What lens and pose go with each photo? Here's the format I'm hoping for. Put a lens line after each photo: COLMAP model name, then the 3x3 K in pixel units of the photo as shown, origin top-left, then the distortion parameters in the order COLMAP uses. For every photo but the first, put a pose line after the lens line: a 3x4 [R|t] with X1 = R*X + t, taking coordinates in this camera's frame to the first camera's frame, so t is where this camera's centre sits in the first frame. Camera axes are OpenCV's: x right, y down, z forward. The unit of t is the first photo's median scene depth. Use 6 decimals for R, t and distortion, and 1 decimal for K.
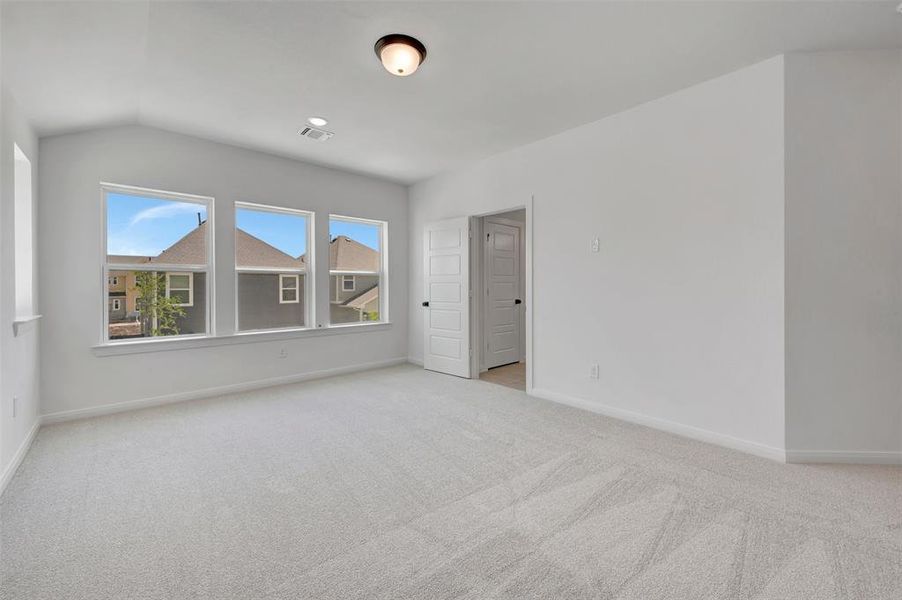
lens RADIAL K [[367.5, 0, 454.4], [0, 367.5, 287.4], [0, 0, 1]] dist [-0.000722, -0.000168]
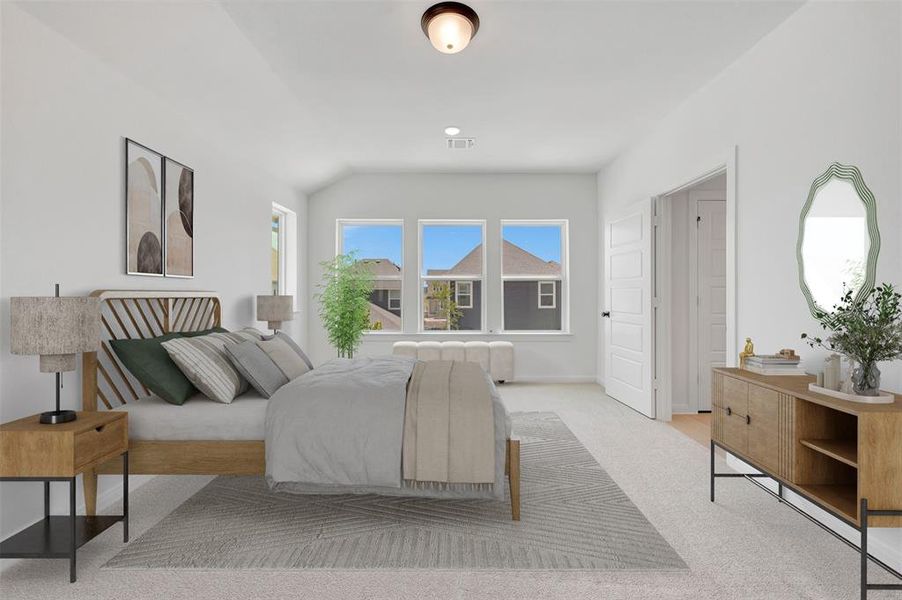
lens RADIAL K [[361.6, 0, 449.9], [0, 361.6, 292.4], [0, 0, 1]] dist [-0.001047, -0.000328]
pose [[0.732107, 0.001466, -0.681188, 0.074532], [-0.003414, 0.999993, -0.001516, -0.000292], [0.681181, 0.003436, 0.732107, 0.062770]]
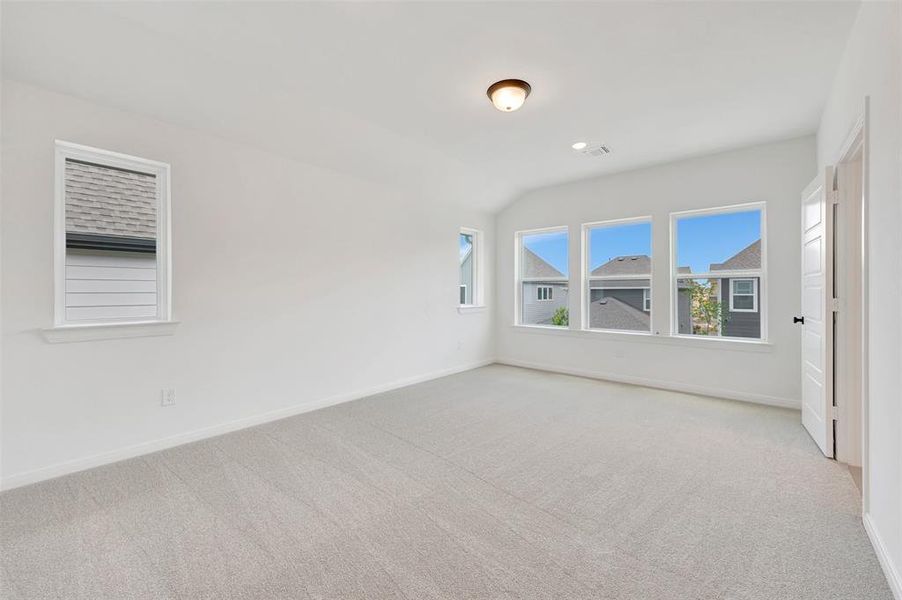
lens RADIAL K [[361.6, 0, 449.9], [0, 361.6, 292.4], [0, 0, 1]] dist [-0.001047, -0.000328]
pose [[0.106288, 0.002440, -0.994332, 0.165340], [-0.003112, 0.999993, 0.002121, -0.000582], [0.994331, 0.002869, 0.106295, 0.117896]]
